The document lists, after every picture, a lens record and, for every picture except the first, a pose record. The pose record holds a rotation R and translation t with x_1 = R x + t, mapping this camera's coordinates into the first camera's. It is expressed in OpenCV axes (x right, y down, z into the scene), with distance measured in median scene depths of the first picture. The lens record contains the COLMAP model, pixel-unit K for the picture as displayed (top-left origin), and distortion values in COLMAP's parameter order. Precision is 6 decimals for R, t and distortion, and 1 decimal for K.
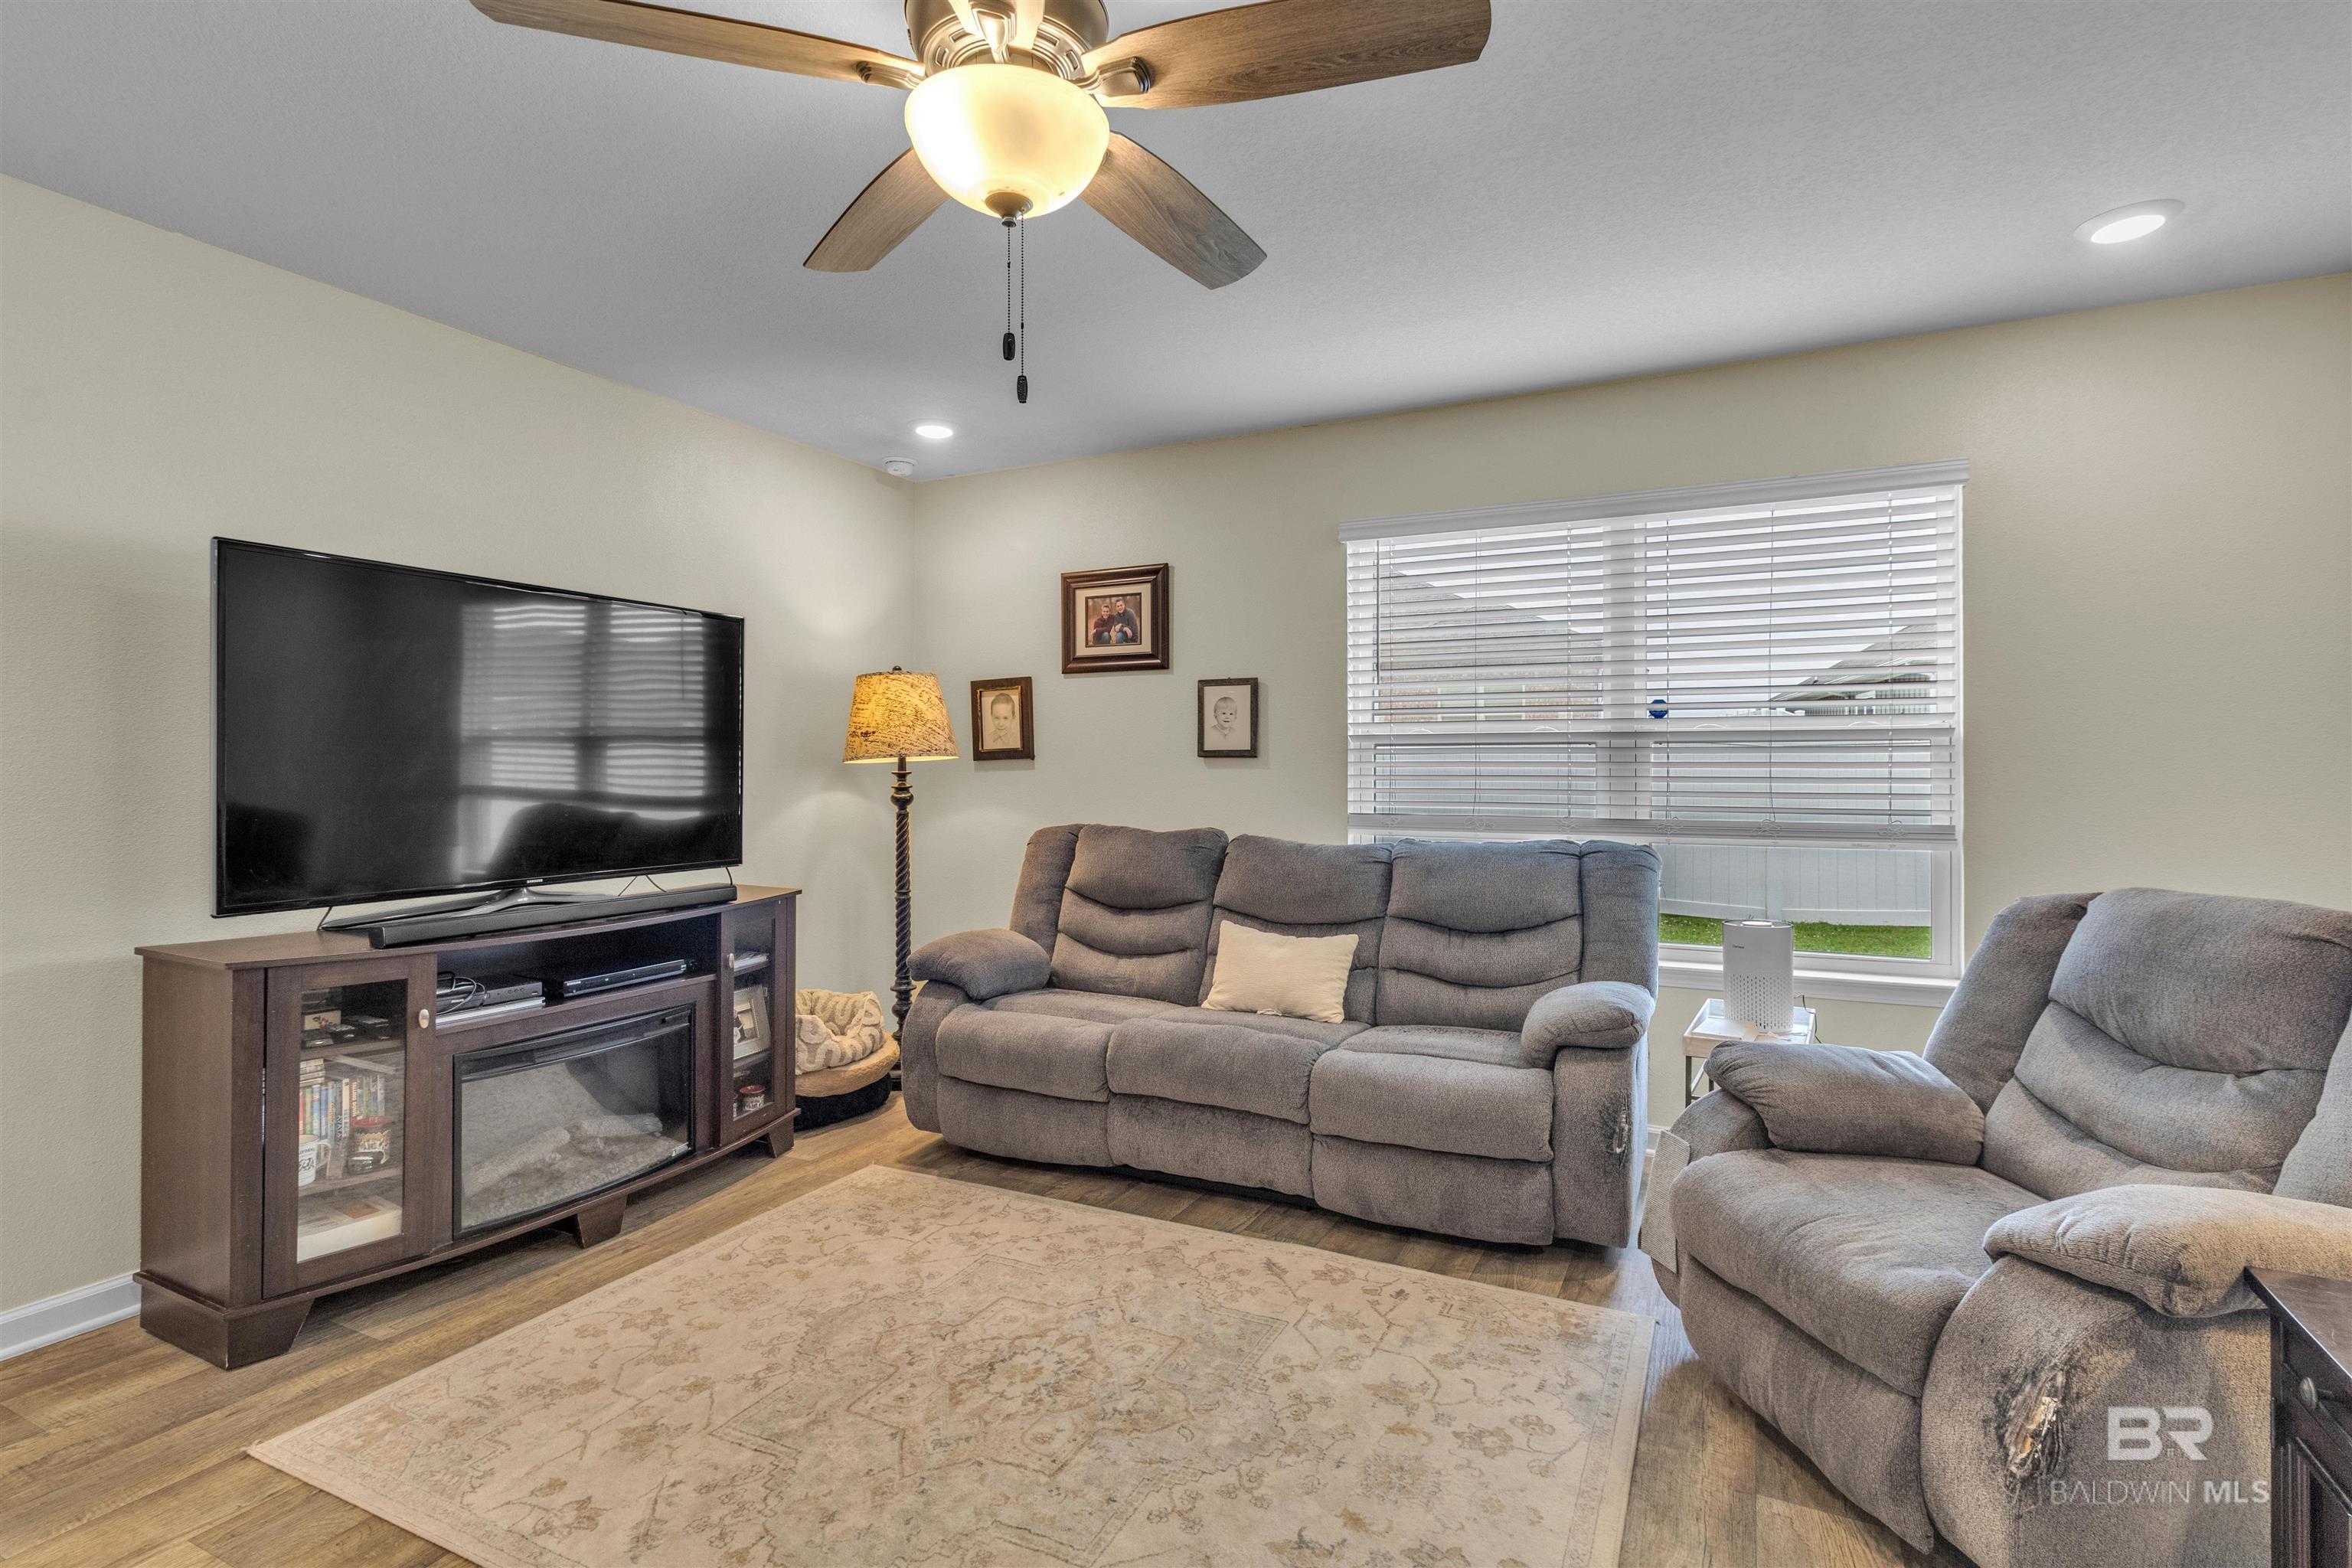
lens RADIAL K [[1103.2, 0, 1193.4], [0, 1103.2, 767.1], [0, 0, 1]] dist [0.004582, 0.000509]
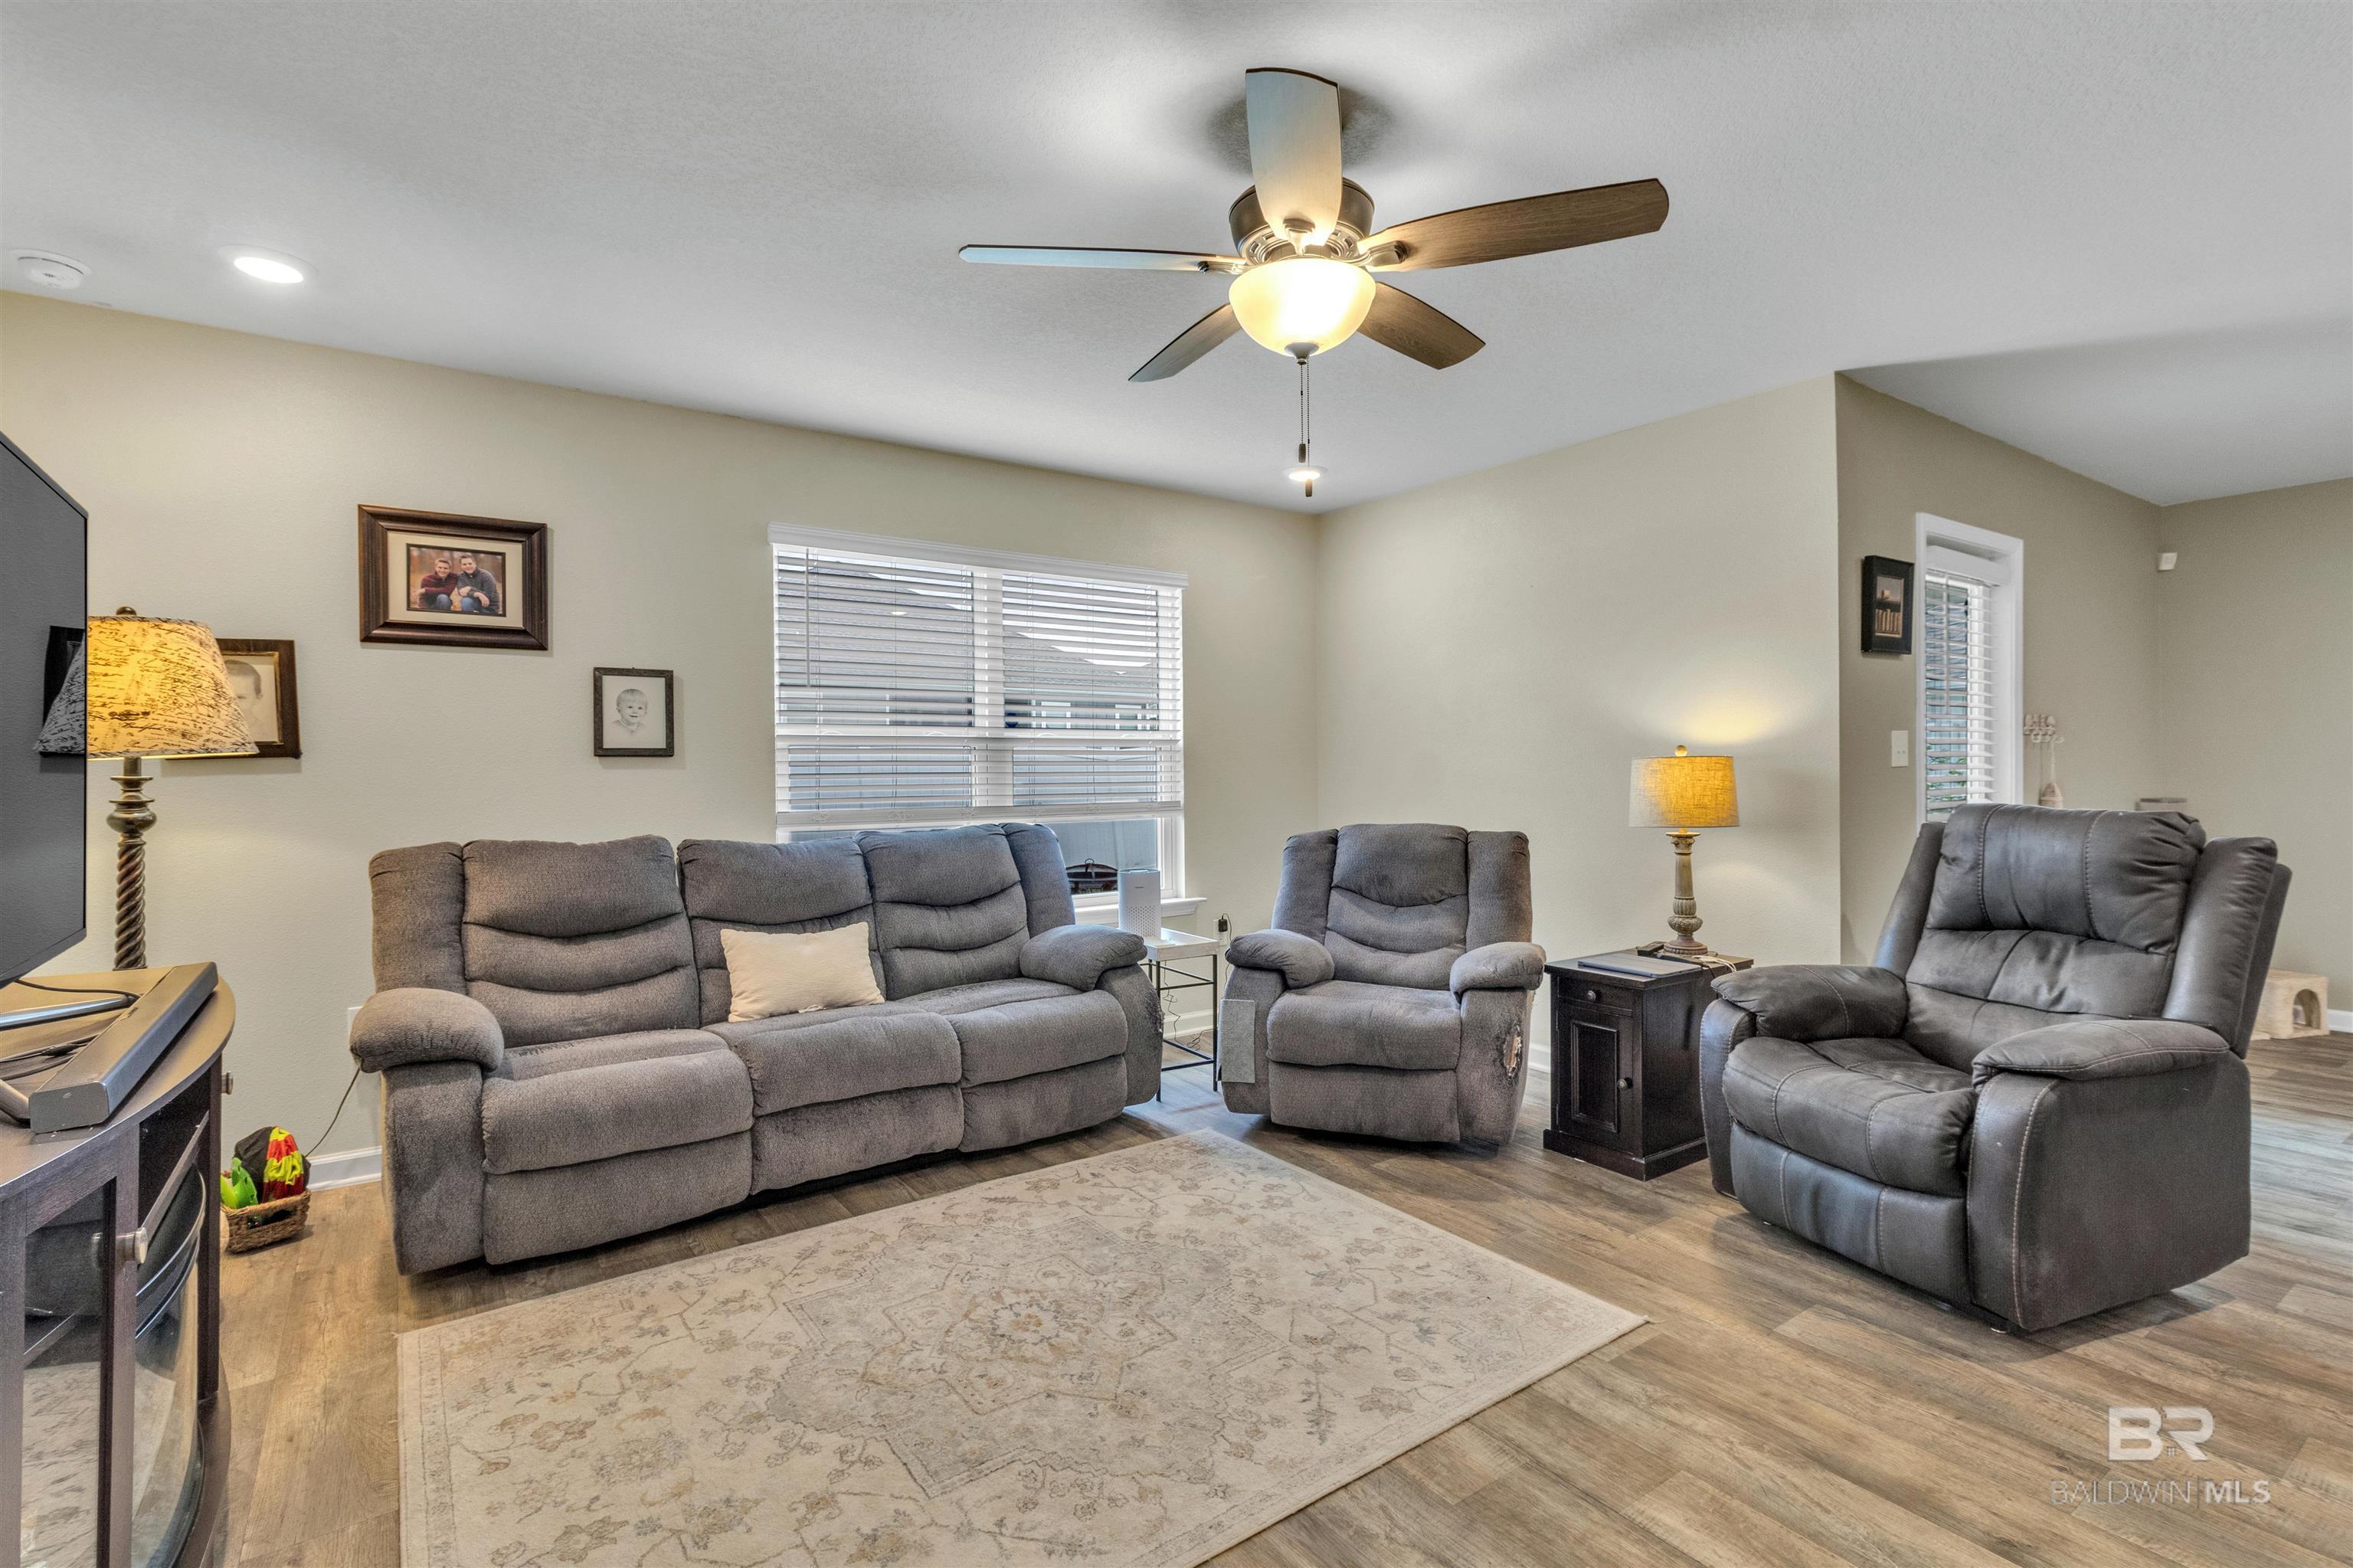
lens RADIAL K [[1104.9, 0, 1174.3], [0, 1104.9, 765.2], [0, 0, 1]] dist [0.002093, 0.000223]
pose [[0.474622, -0.003497, 0.880183, -0.631370], [0.005436, 0.999985, 0.001042, -0.000111], [-0.880173, 0.004290, 0.474634, 0.215527]]
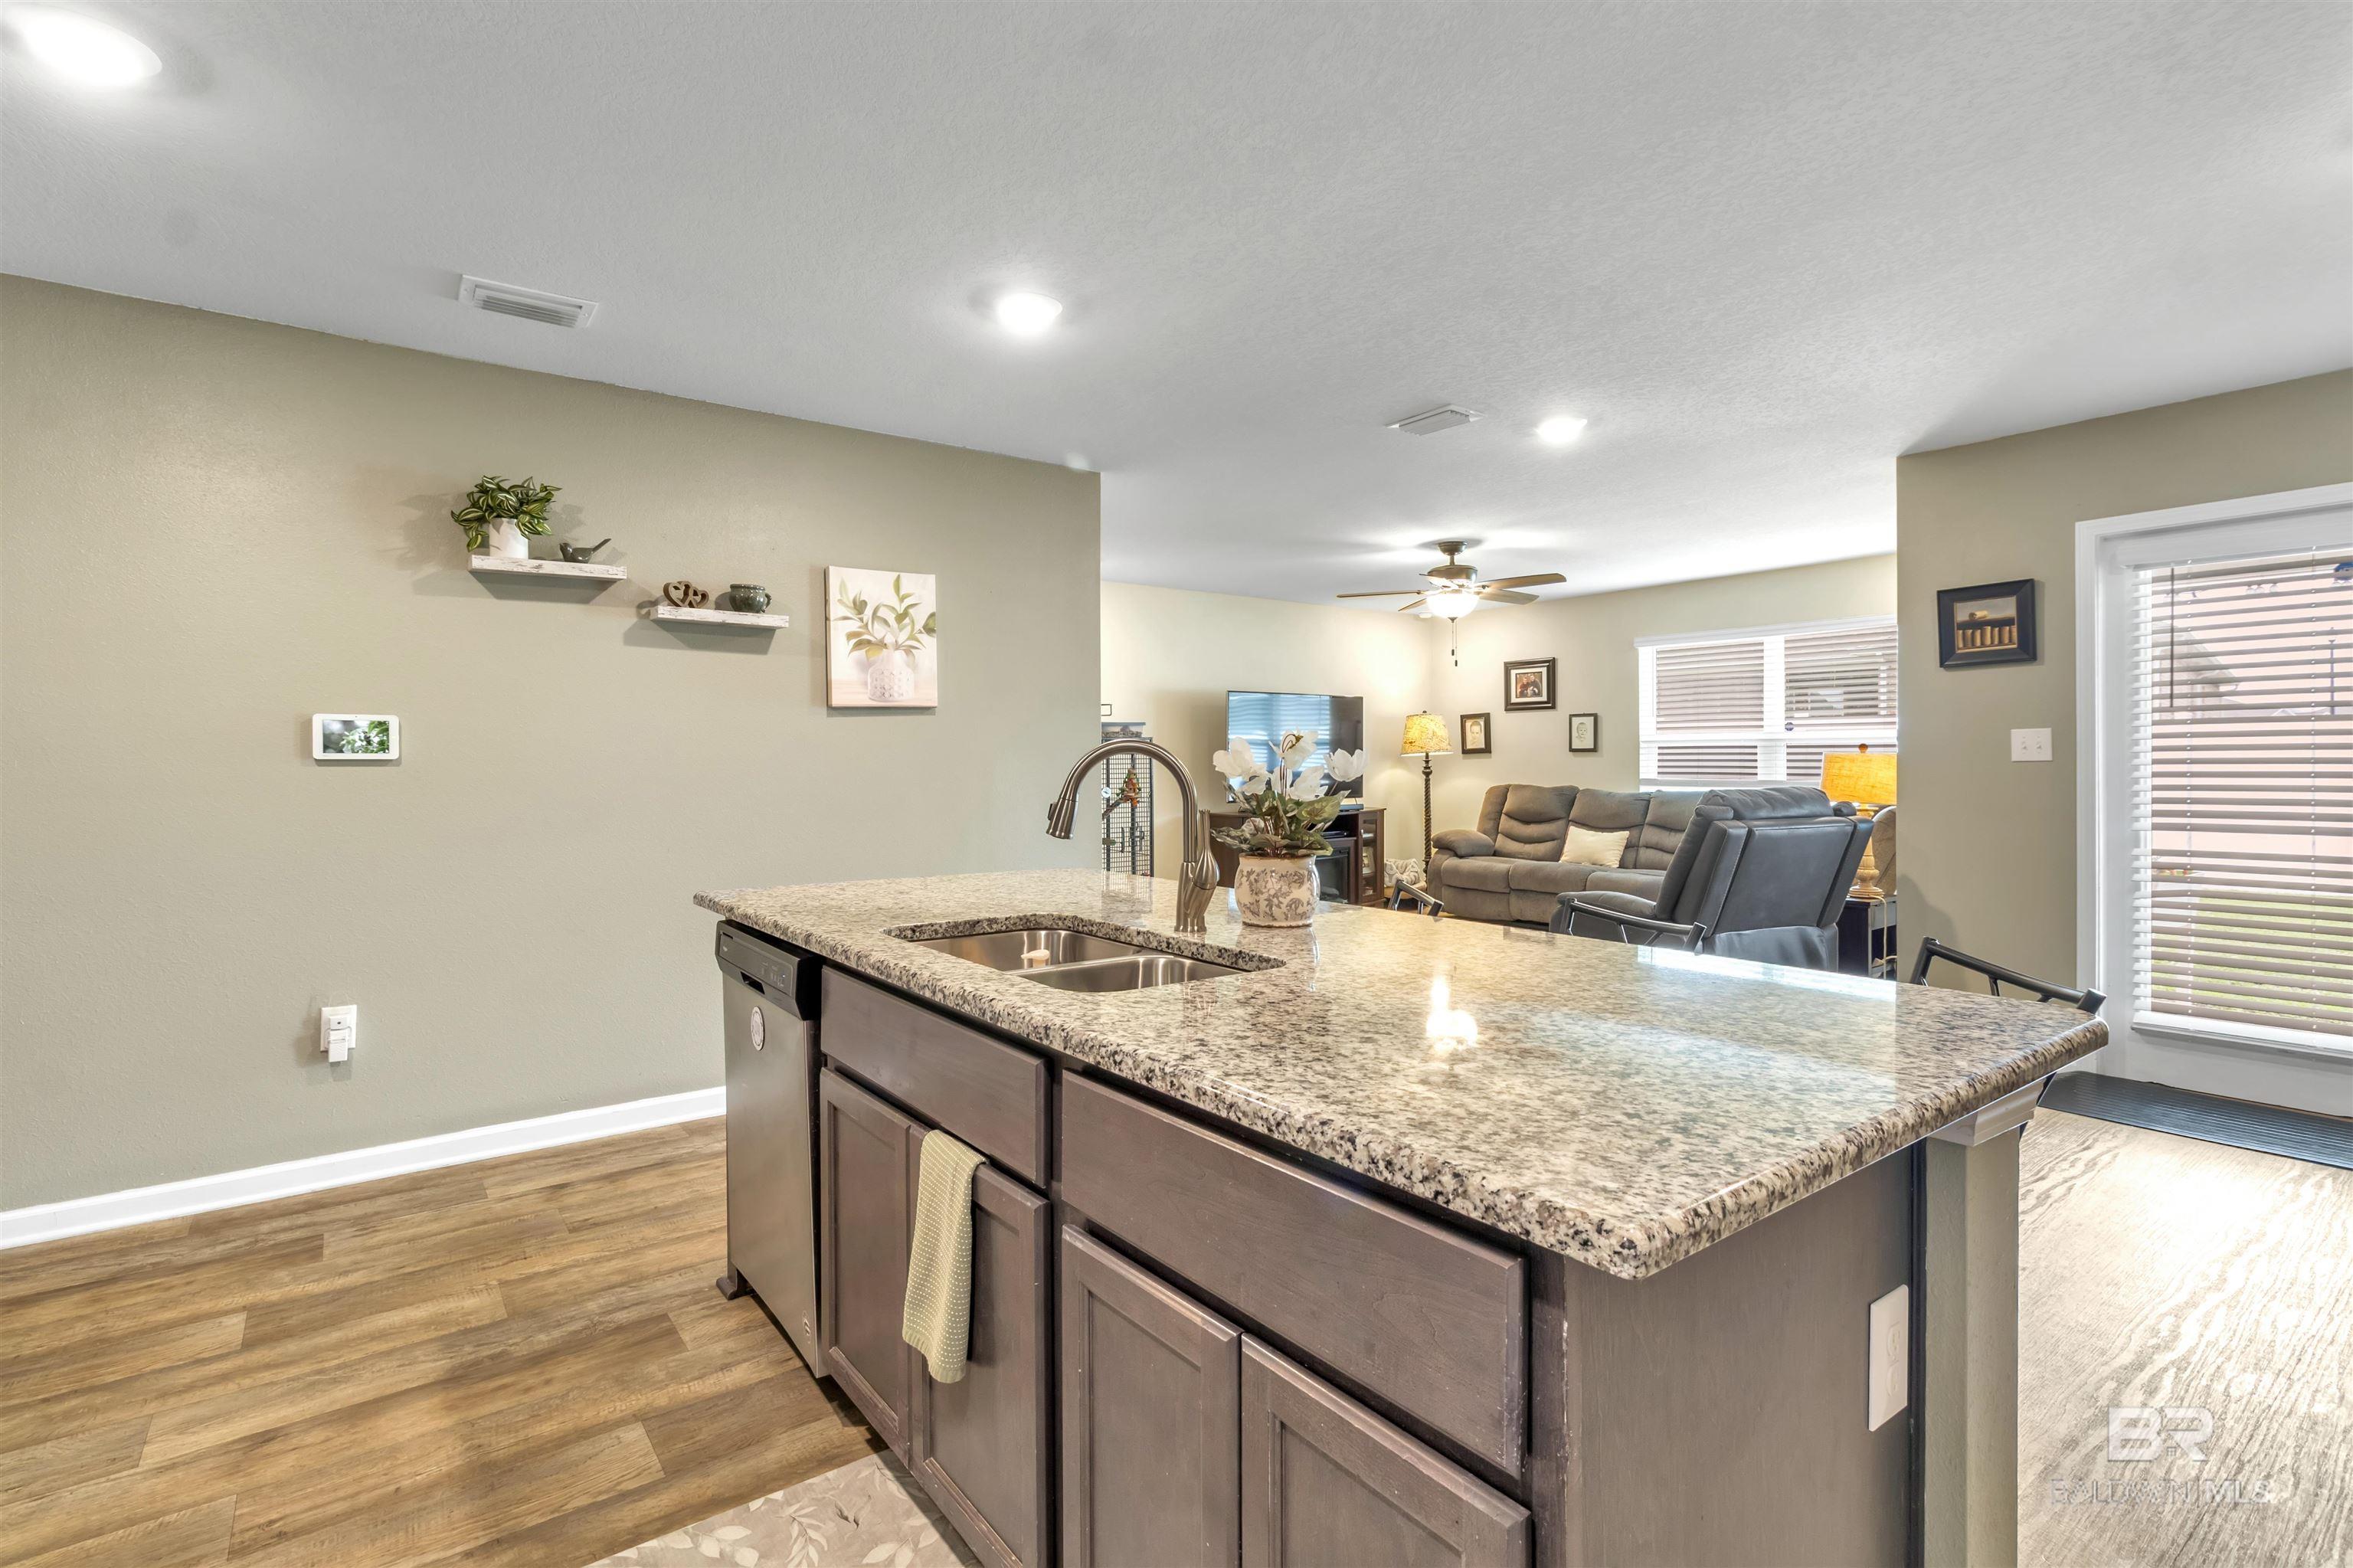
lens RADIAL K [[1103.7, 0, 1193.9], [0, 1103.7, 767.1], [0, 0, 1]] dist [0.004582, 0.000509]
pose [[0.893020, -0.001340, -0.450015, 0.354376], [0.005594, 0.999951, 0.008123, -0.001255], [0.449982, -0.009772, 0.892984, -1.337723]]
